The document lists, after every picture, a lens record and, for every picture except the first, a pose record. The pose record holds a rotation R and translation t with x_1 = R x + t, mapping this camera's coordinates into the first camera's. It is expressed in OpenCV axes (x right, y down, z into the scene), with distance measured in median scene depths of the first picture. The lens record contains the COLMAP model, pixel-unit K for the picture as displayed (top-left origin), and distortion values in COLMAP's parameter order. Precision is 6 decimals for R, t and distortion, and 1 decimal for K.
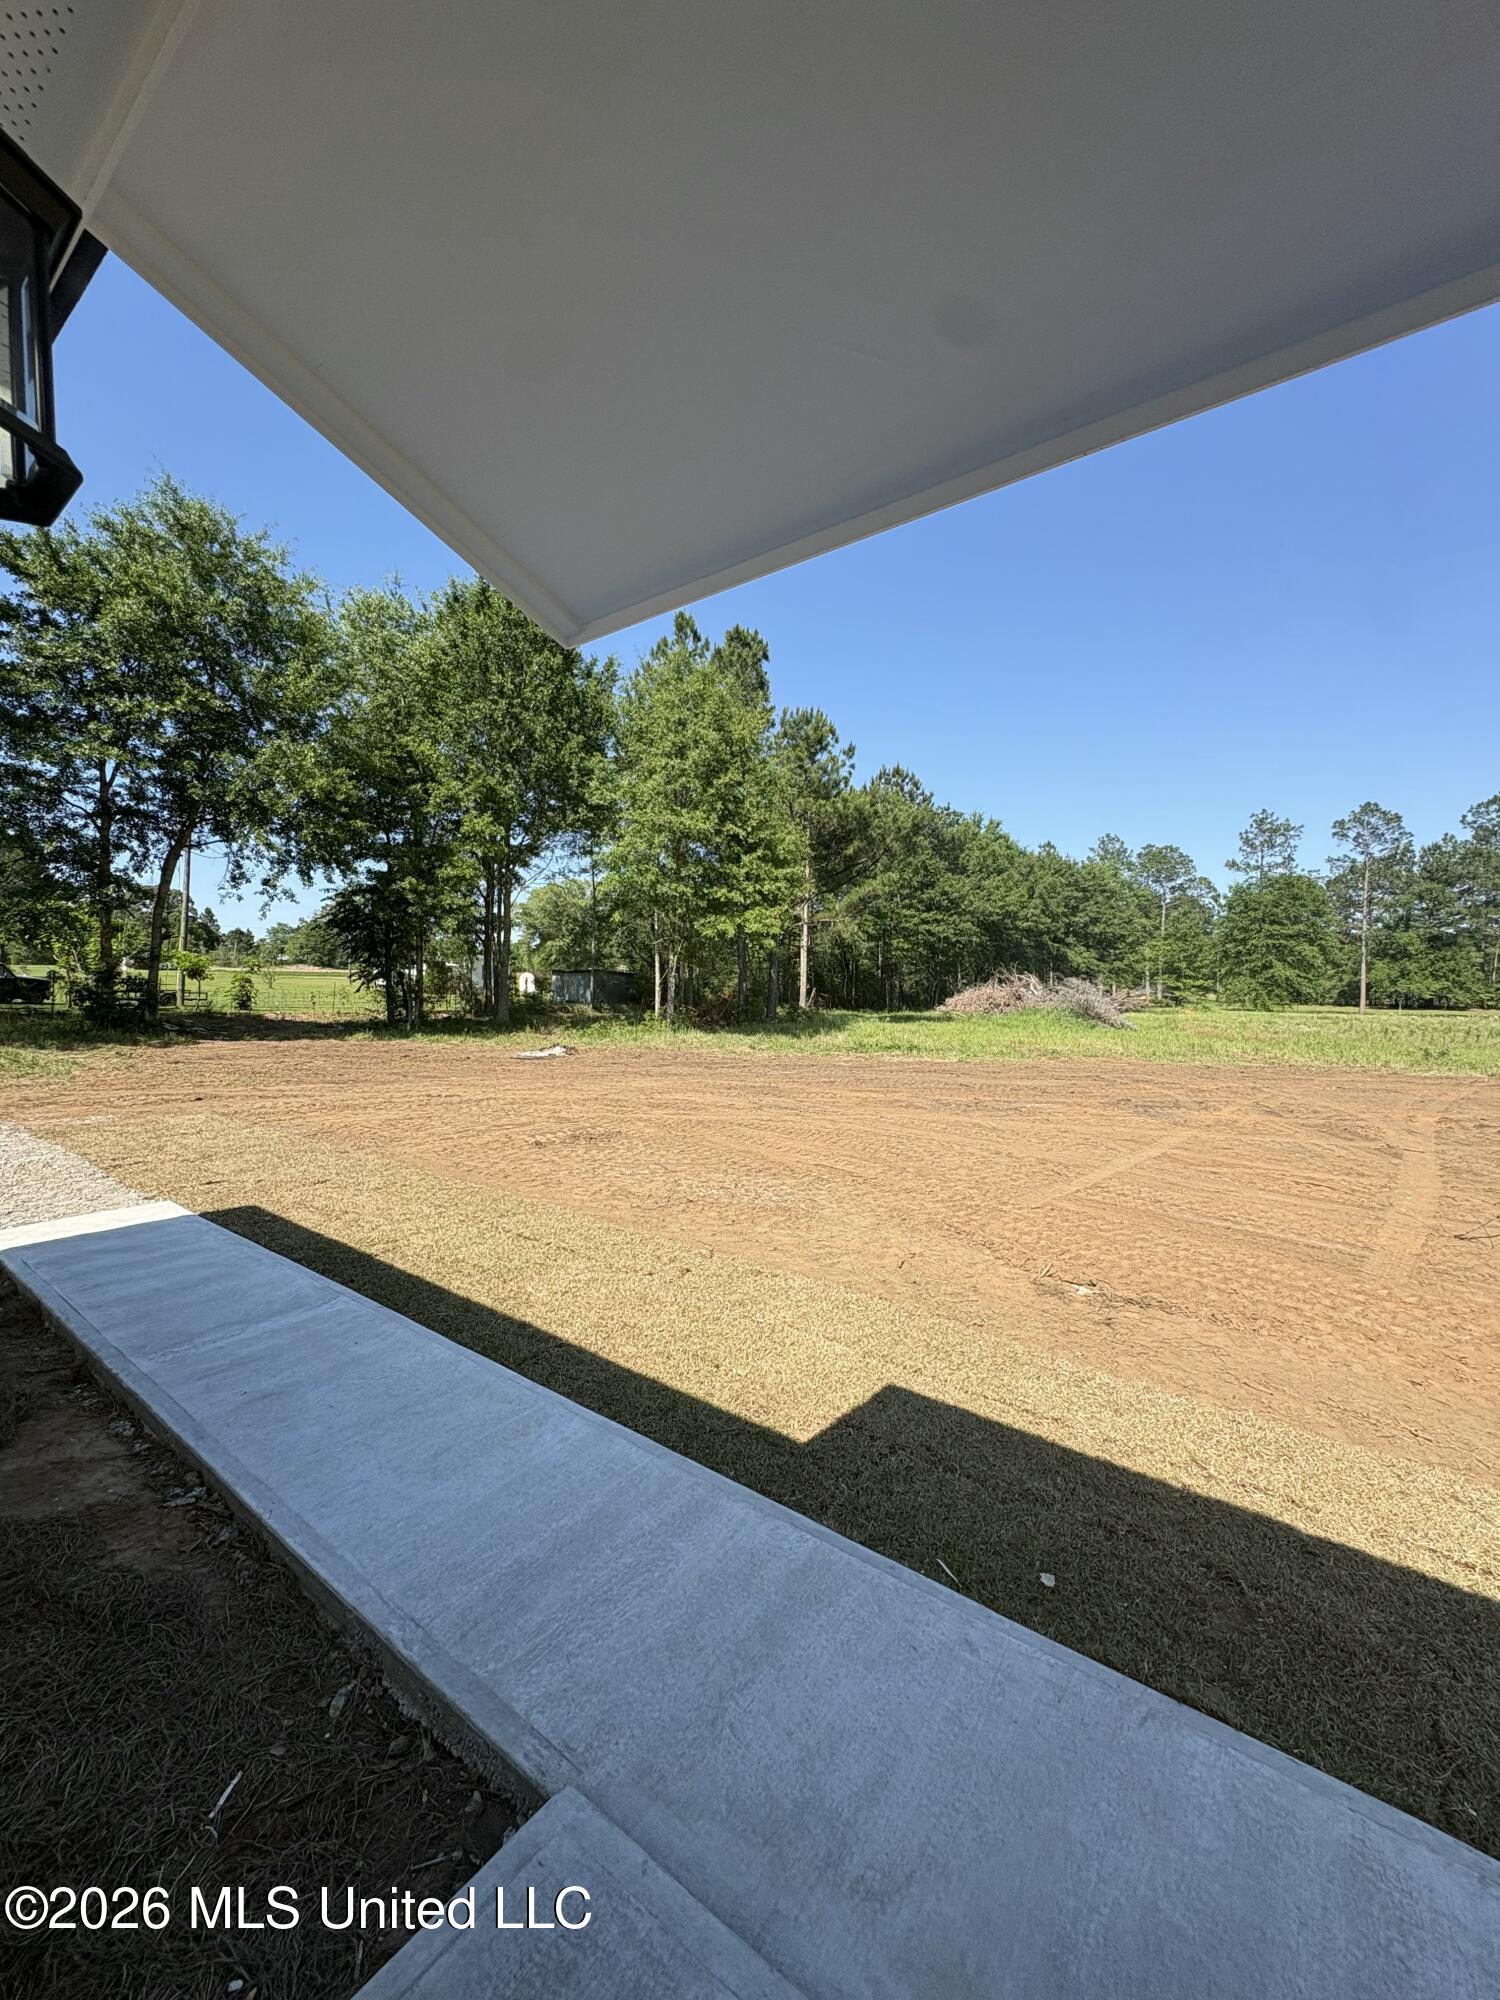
lens RADIAL K [[798.5, 0, 748.0], [0, 798.5, 998.2], [0, 0, 1]] dist [0.000110, -0.000055]
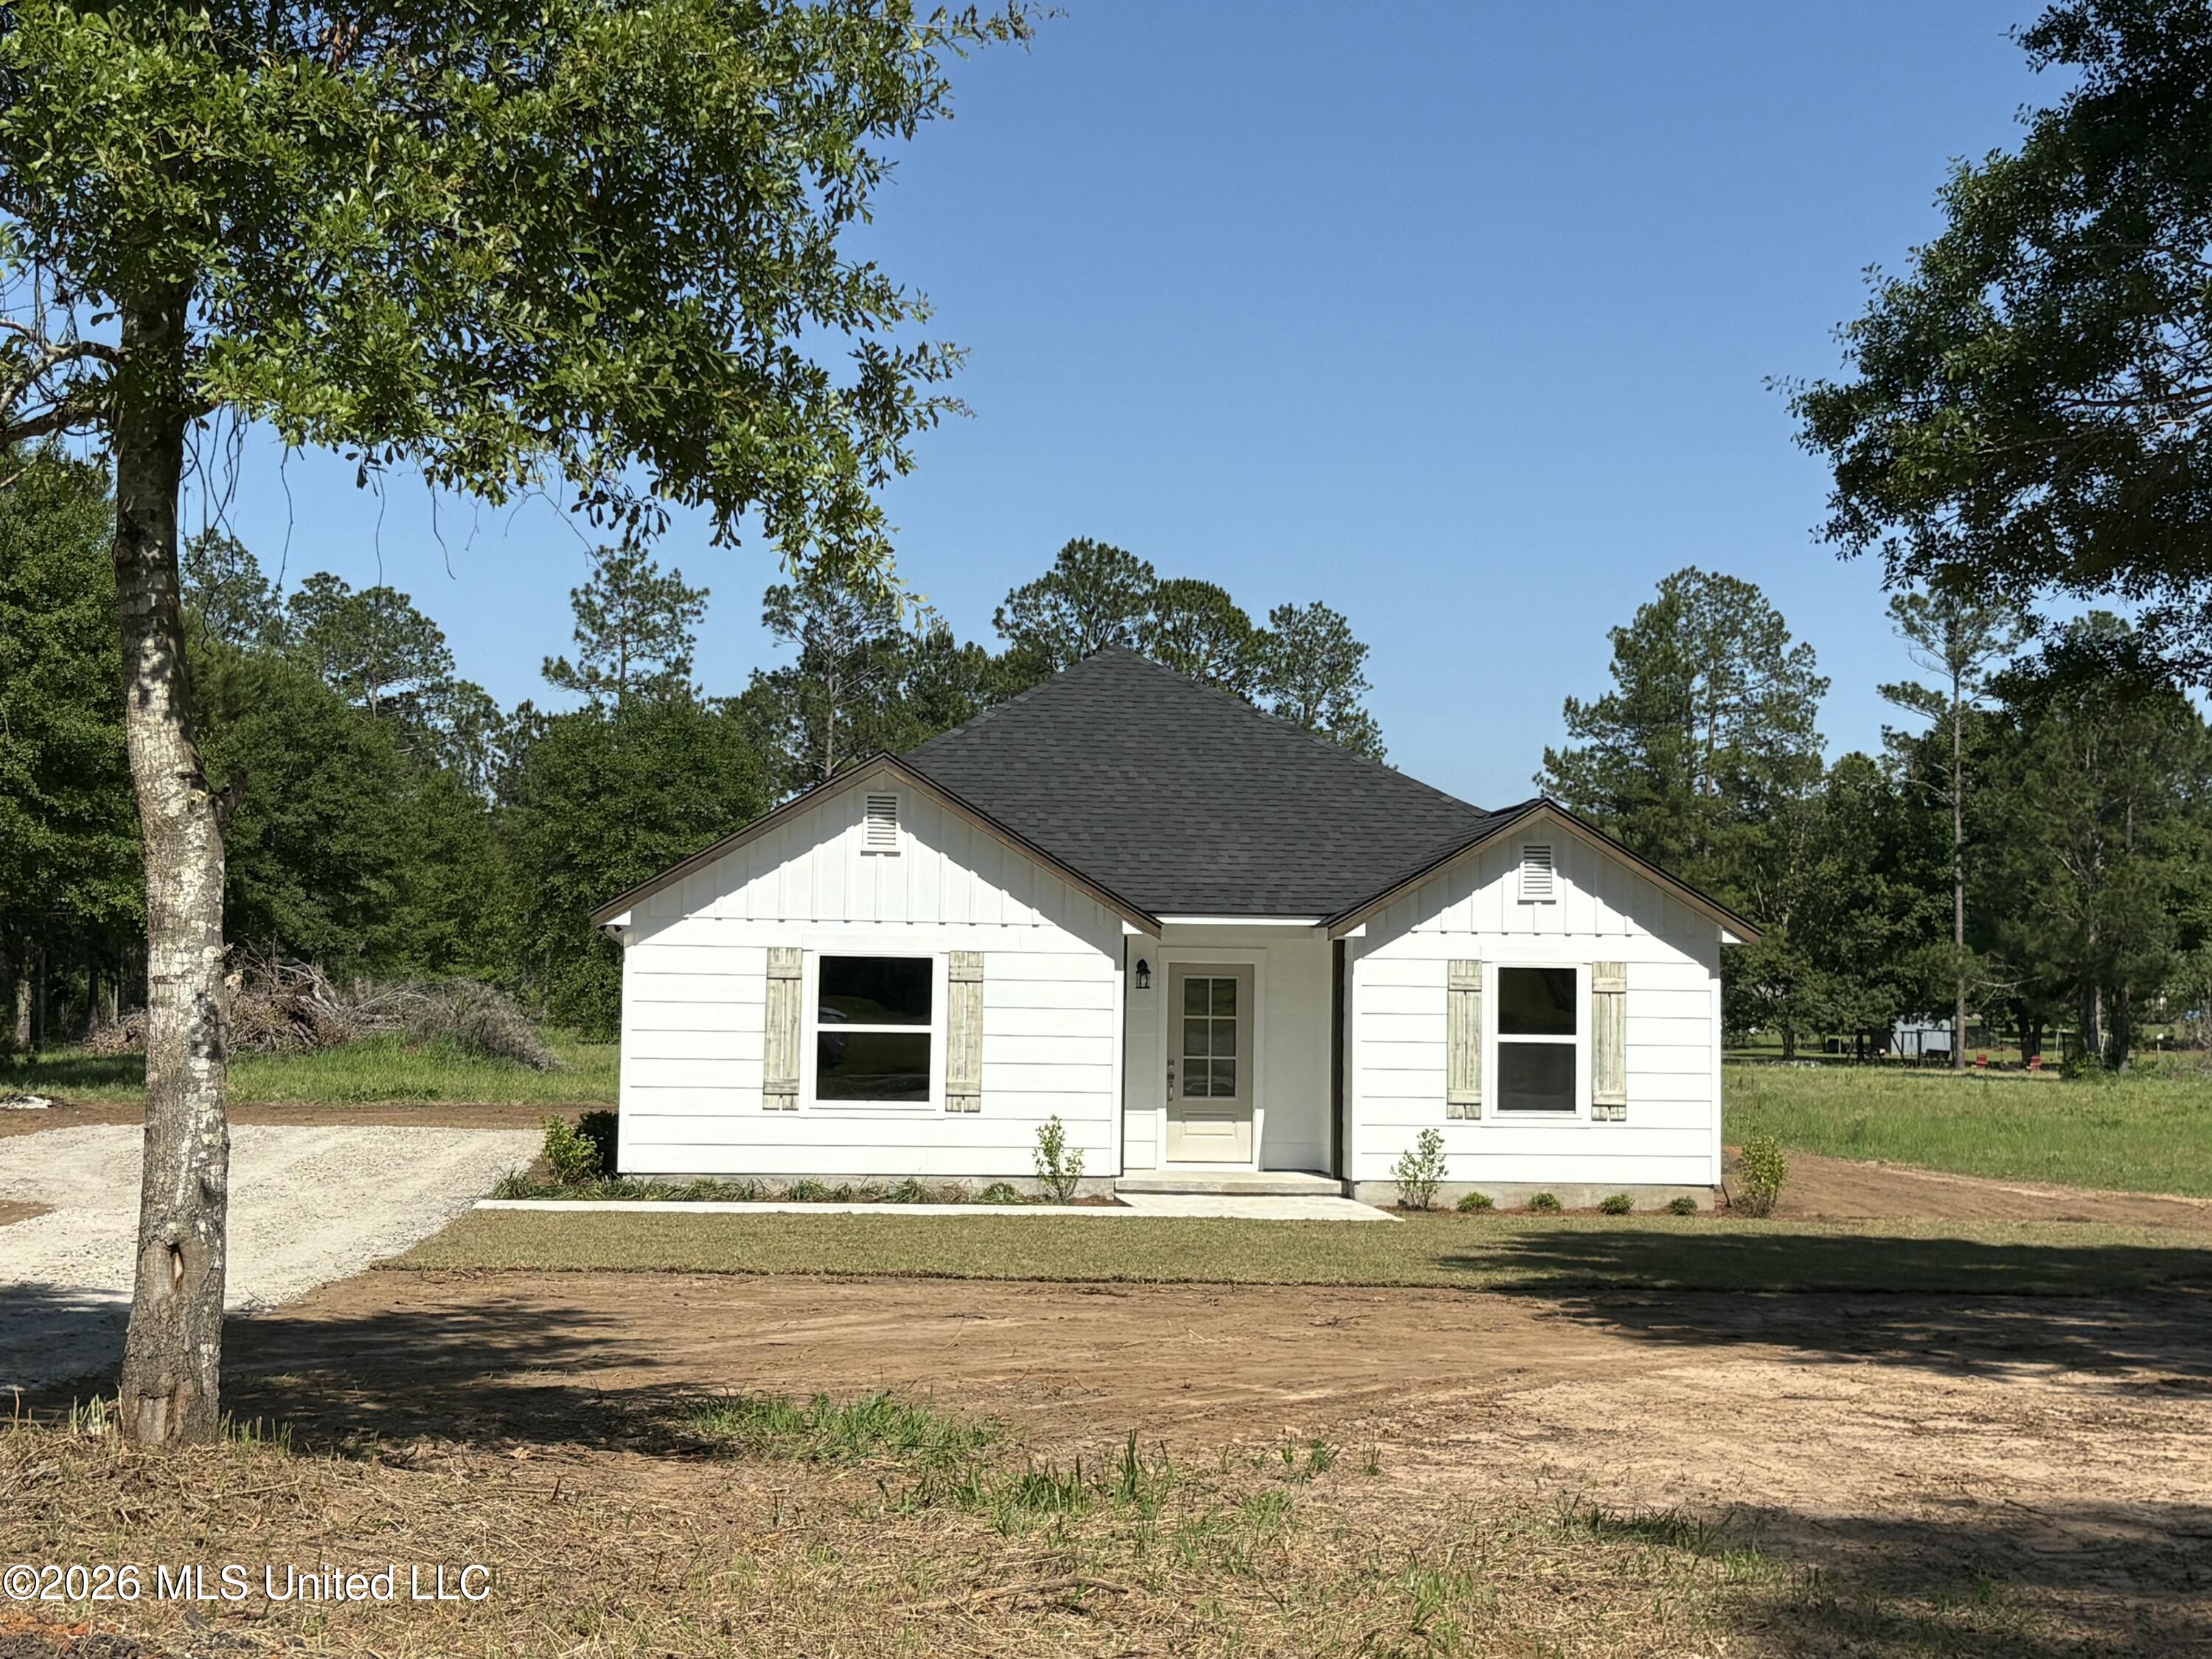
lens RADIAL K [[3289.1, 0, 1104.8], [0, 3289.1, 826.2], [0, 0, 1]] dist [0.055185, 0.000000]
pose [[0.718302, 0.032189, 0.694987, -3.770603], [0.008721, 0.998434, -0.055257, -0.000356], [-0.695677, 0.045752, 0.716896, -3.991422]]
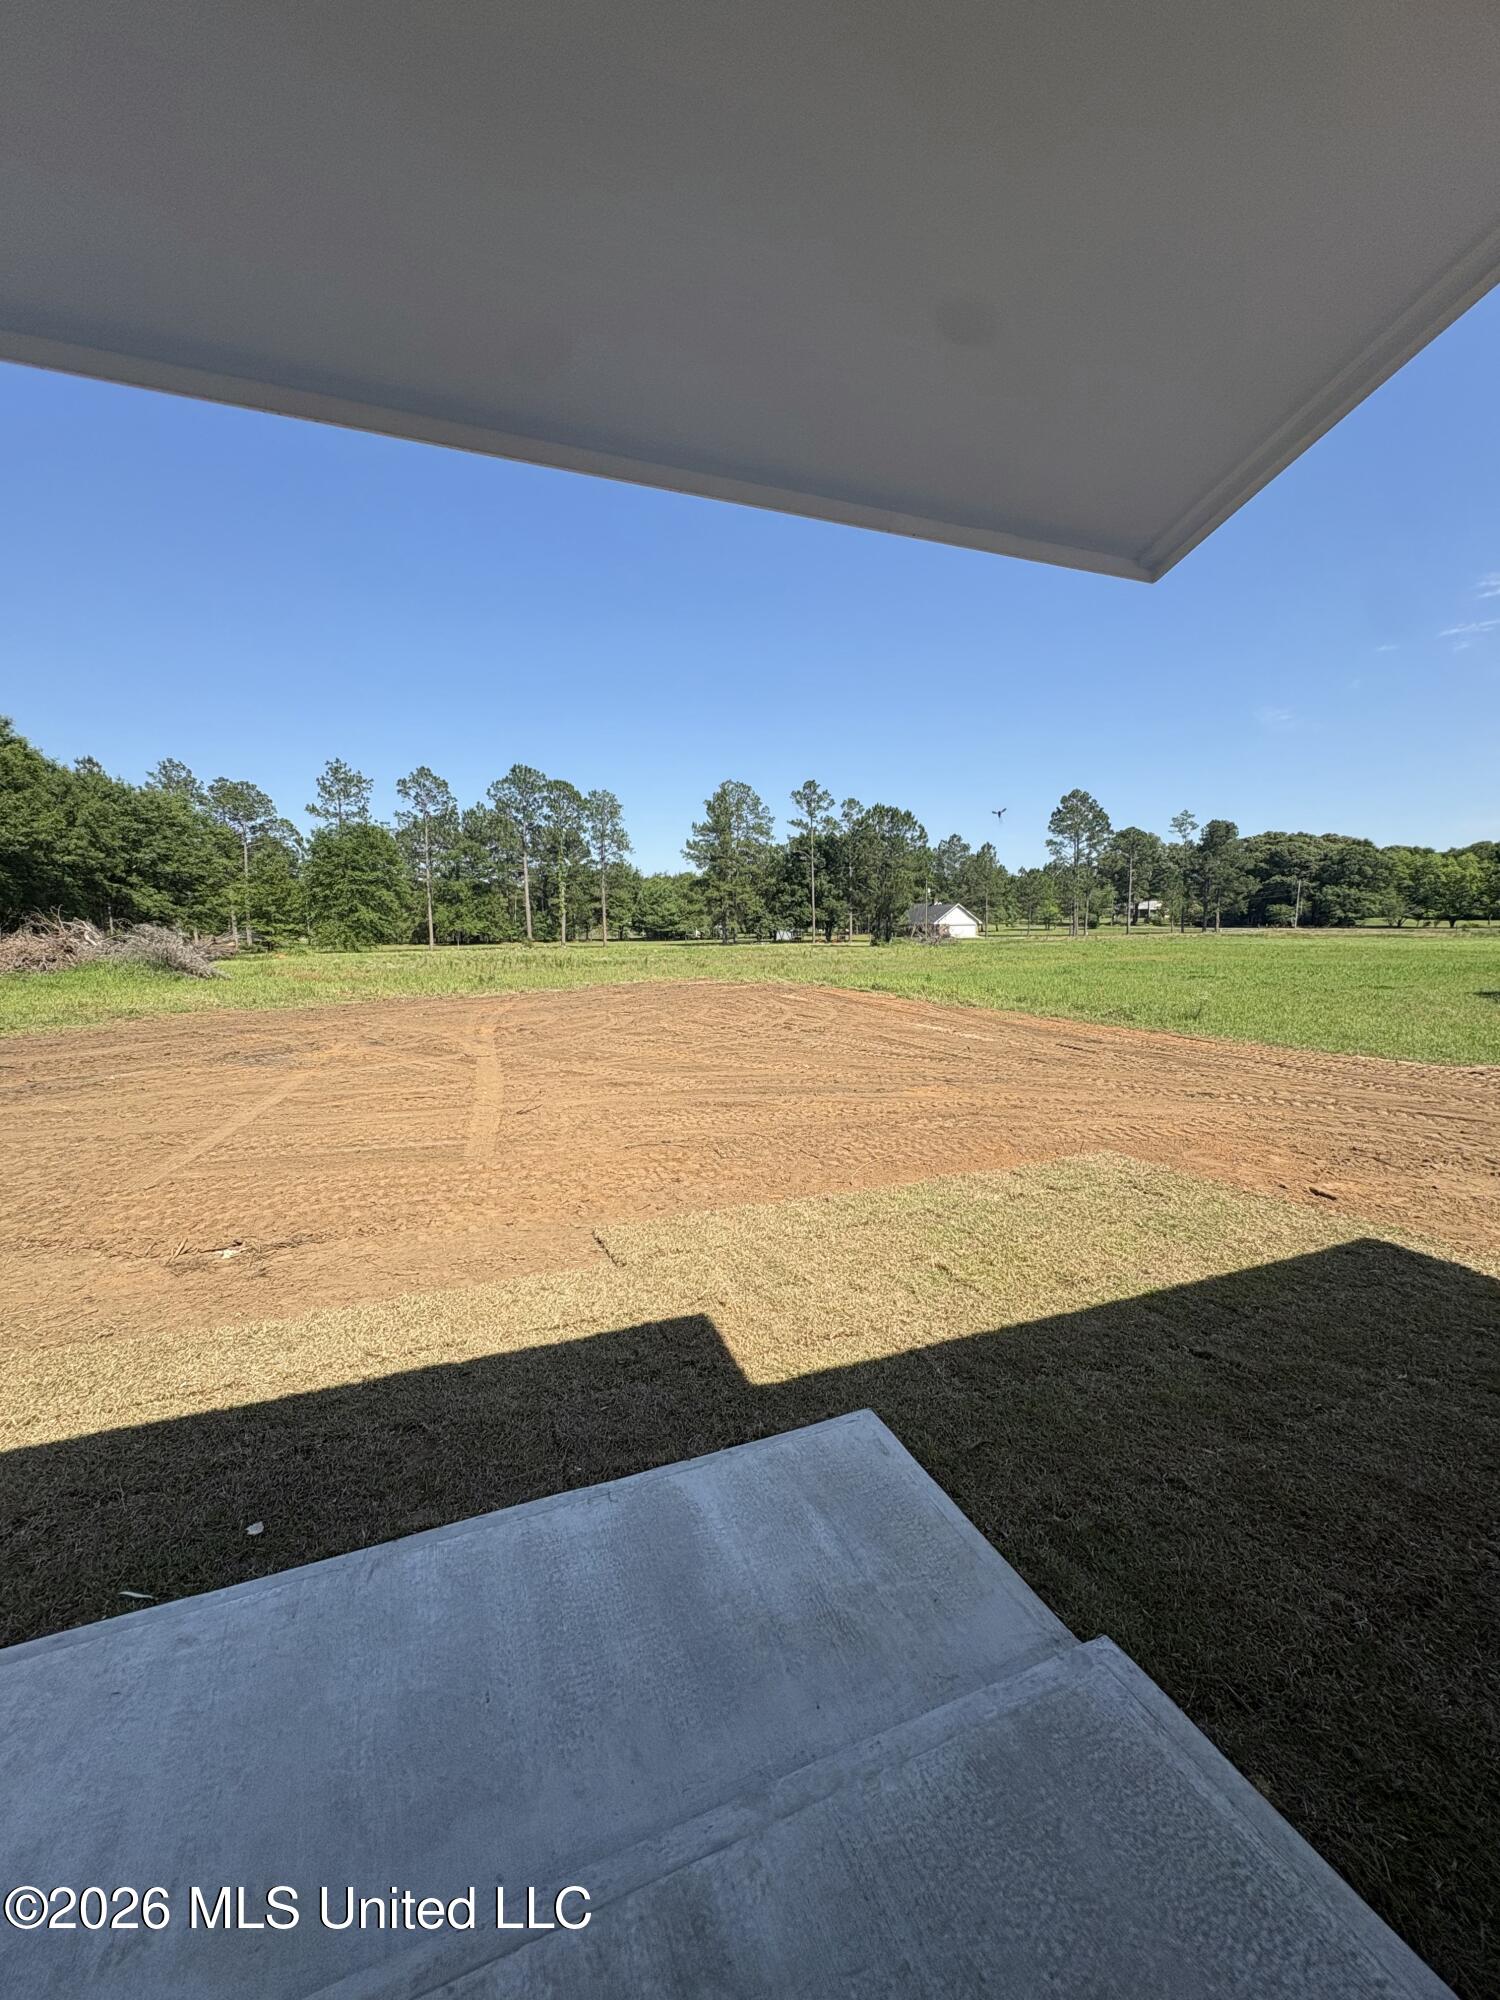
lens RADIAL K [[798.5, 0, 749.9], [0, 798.5, 998.0], [0, 0, 1]] dist [0.000110, -0.000055]
pose [[0.509162, -0.098059, 0.855066, -0.025216], [0.038350, 0.995086, 0.091281, 0.000455], [-0.859816, -0.013685, 0.510421, -0.007630]]
